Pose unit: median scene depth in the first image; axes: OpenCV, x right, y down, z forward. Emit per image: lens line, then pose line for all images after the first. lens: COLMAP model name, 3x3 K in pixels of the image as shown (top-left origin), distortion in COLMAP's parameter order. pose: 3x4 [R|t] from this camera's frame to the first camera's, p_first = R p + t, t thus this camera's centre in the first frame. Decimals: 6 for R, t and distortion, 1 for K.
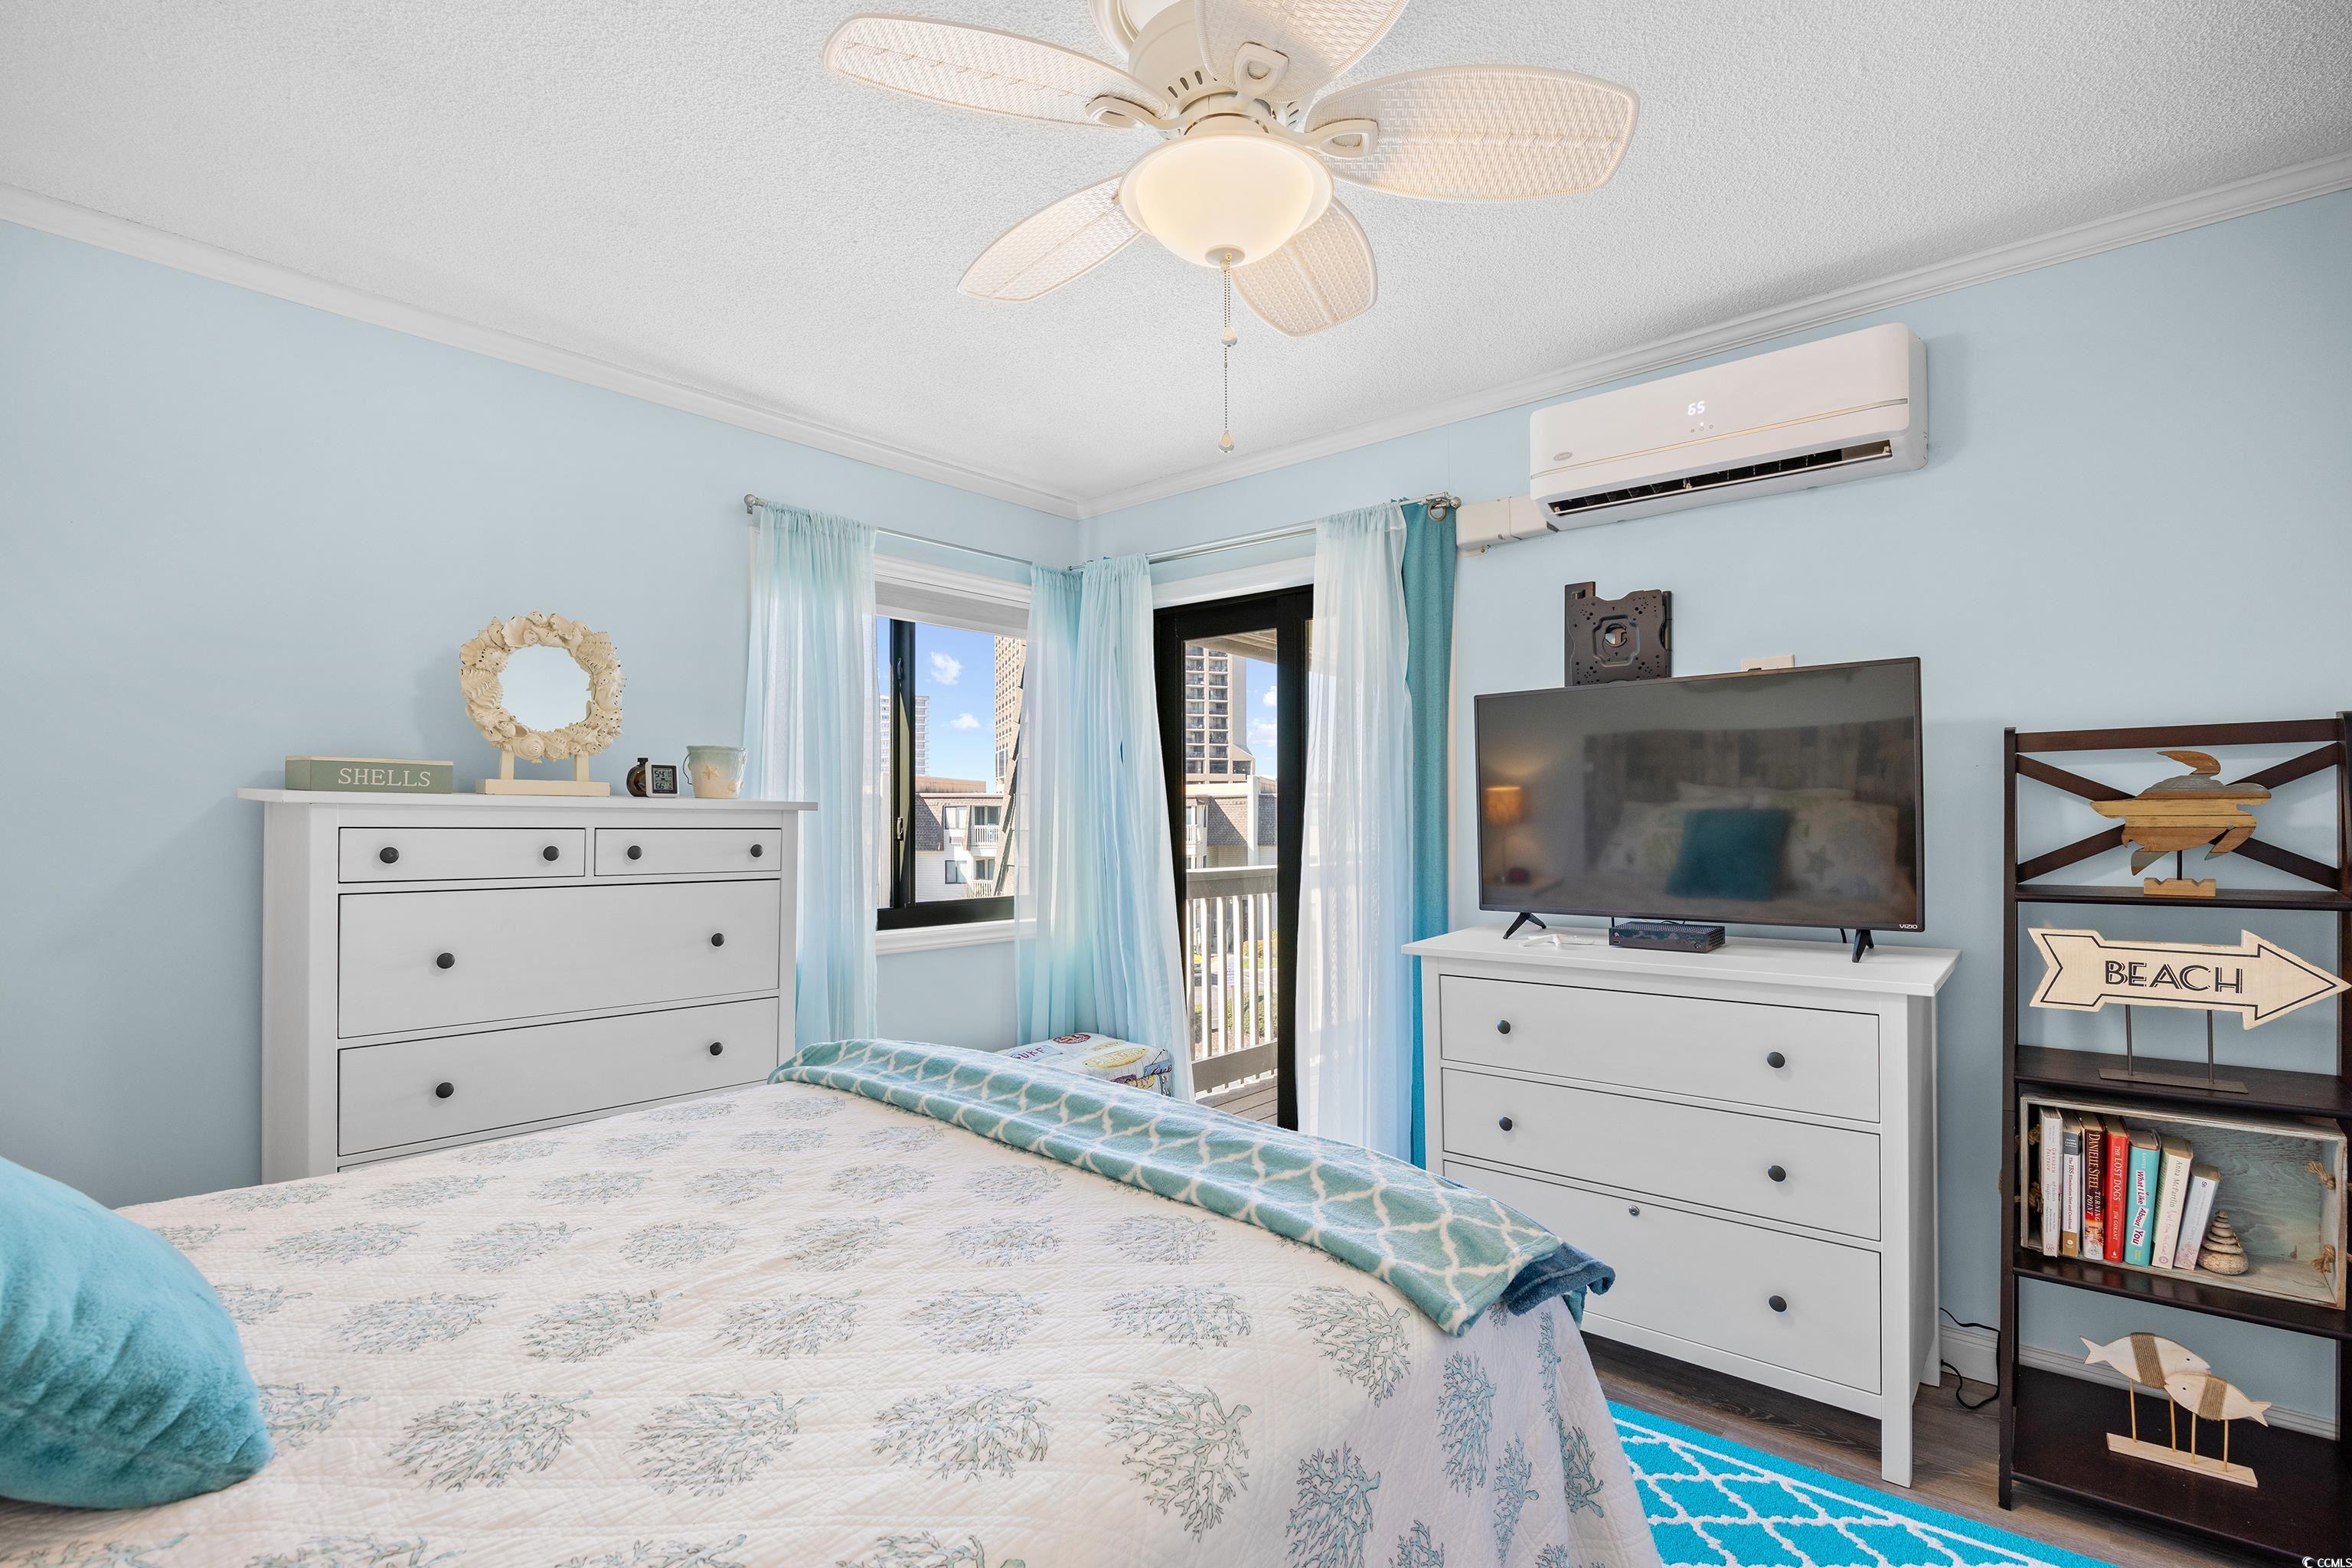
lens RADIAL K [[1082.2, 0, 1179.3], [0, 1082.2, 804.3], [0, 0, 1]] dist [-0.003728, 0.000108]
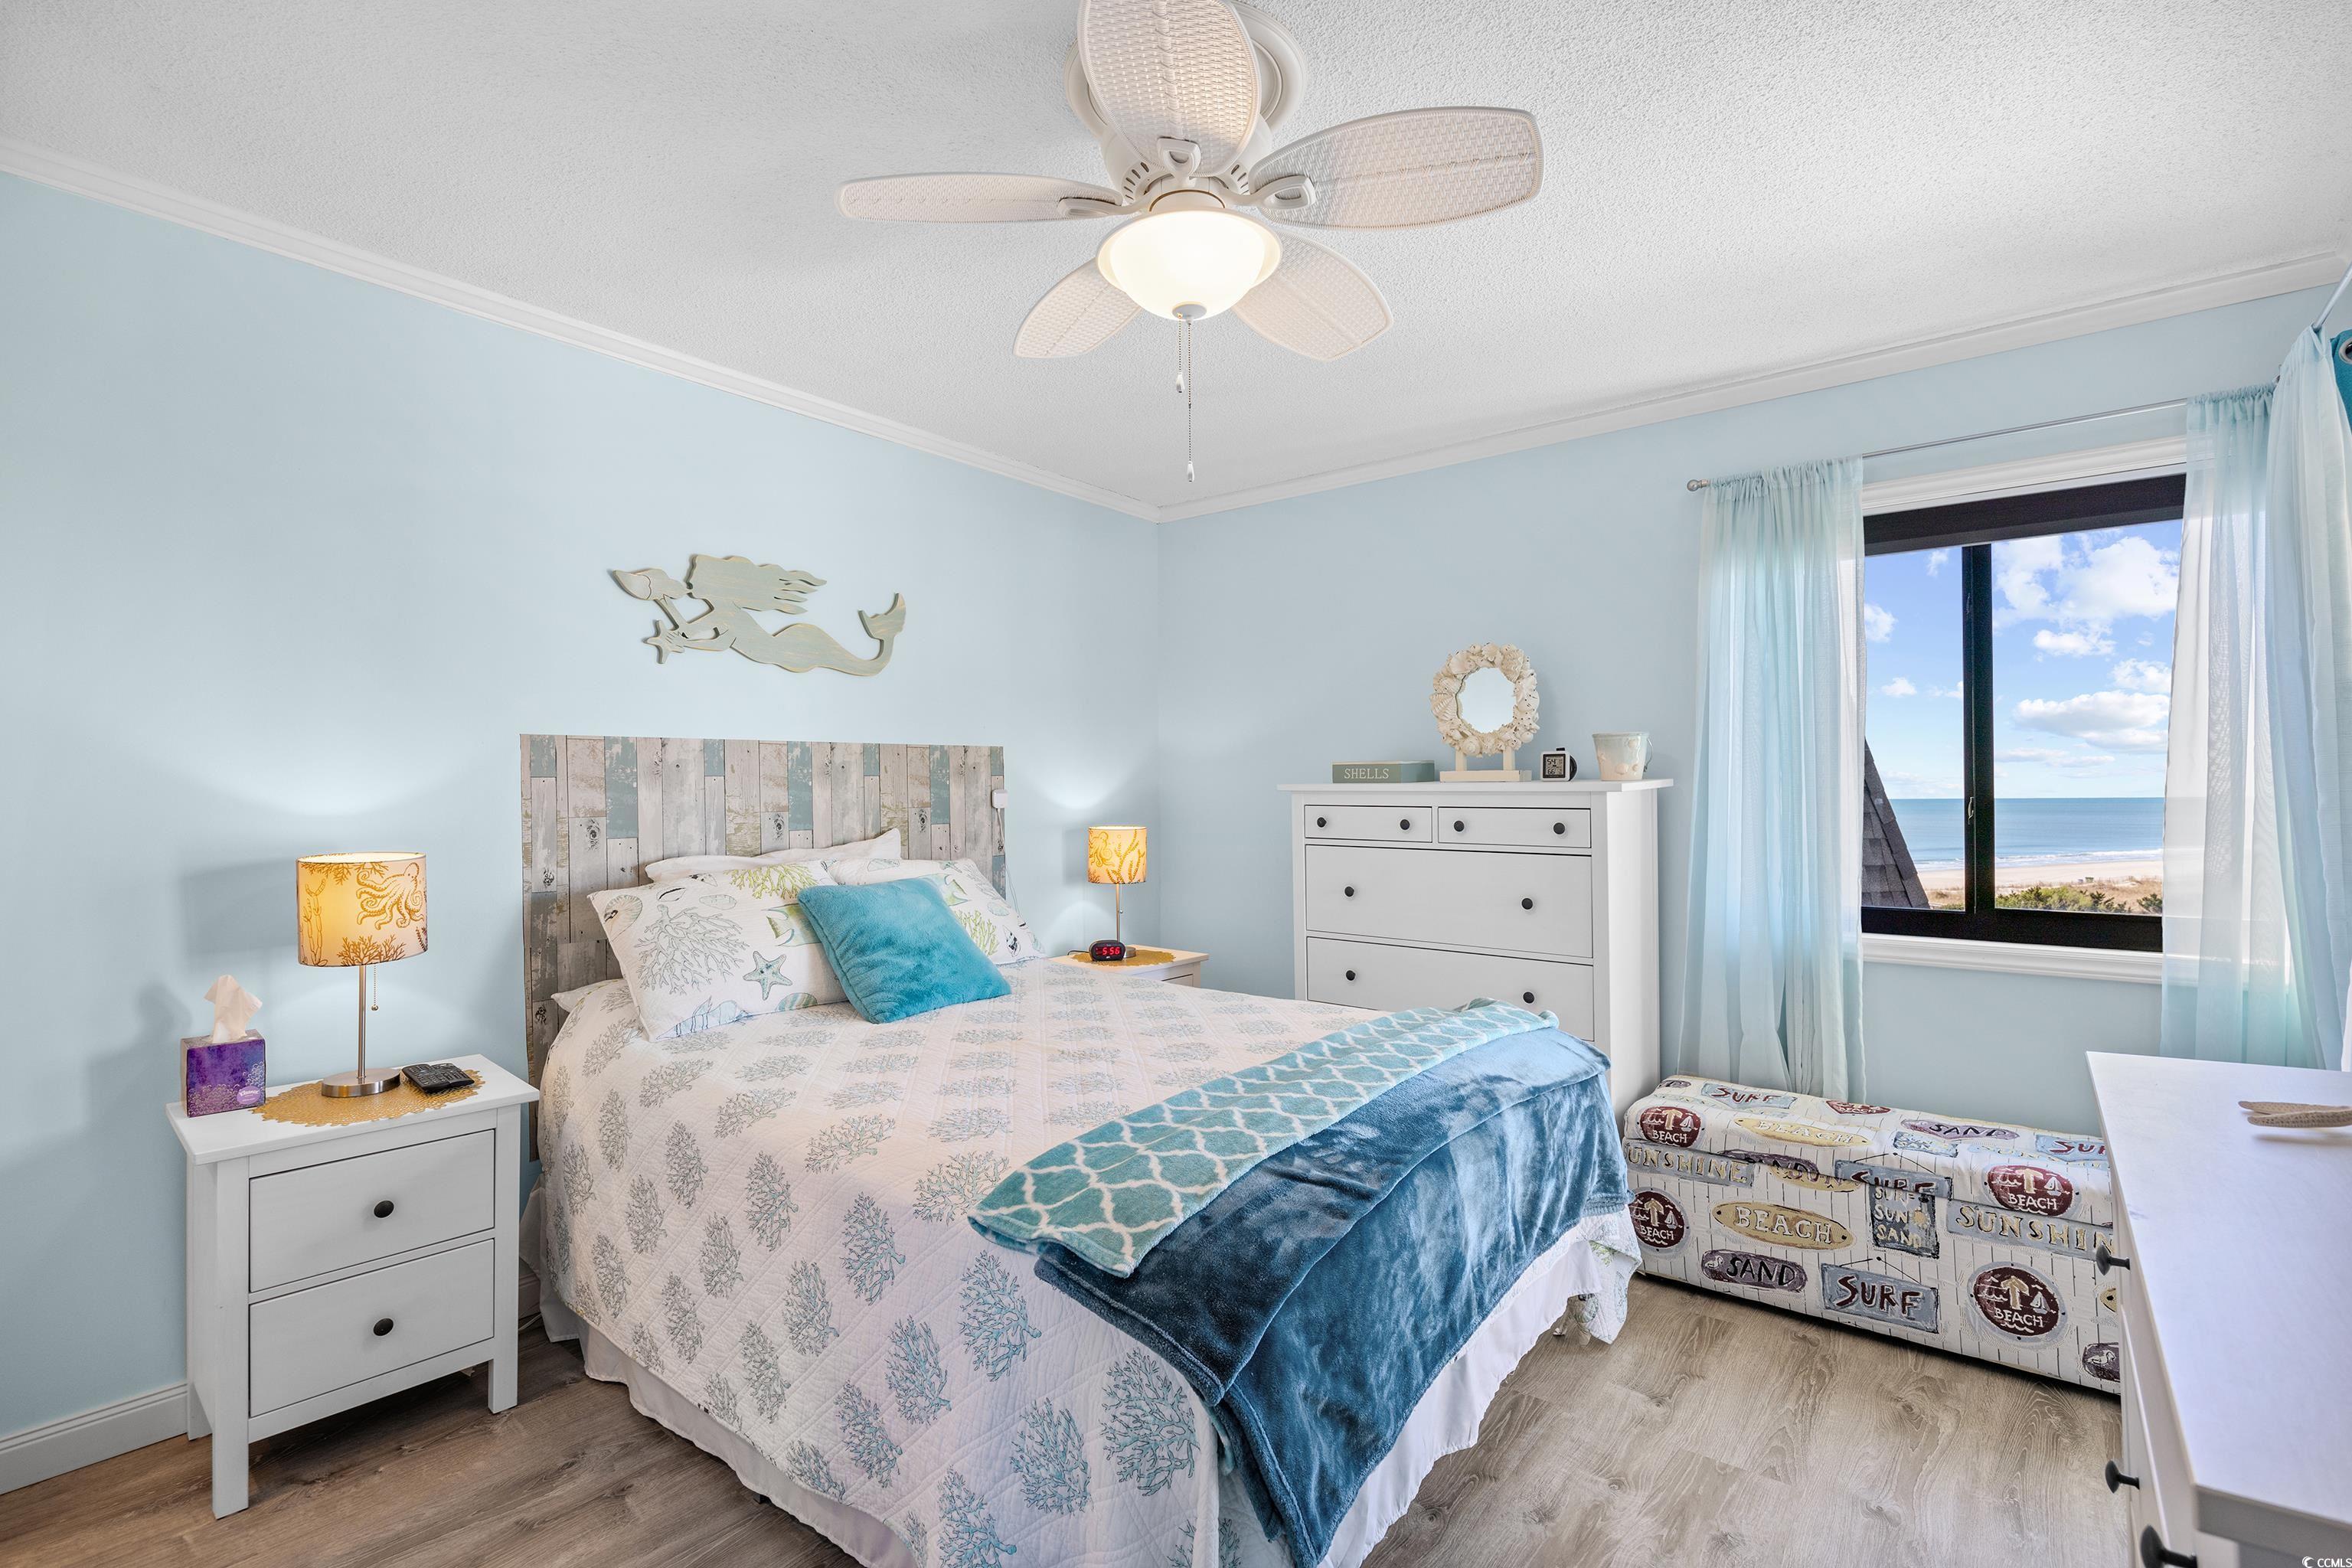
lens RADIAL K [[1084.6, 0, 1183.3], [0, 1084.6, 791.2], [0, 0, 1]] dist [-0.014754, 0.000418]
pose [[0.032236, -0.008532, -0.999444, 0.744111], [0.013639, 0.999874, -0.008096, 0.008696], [0.999387, -0.013371, 0.032348, 0.606960]]
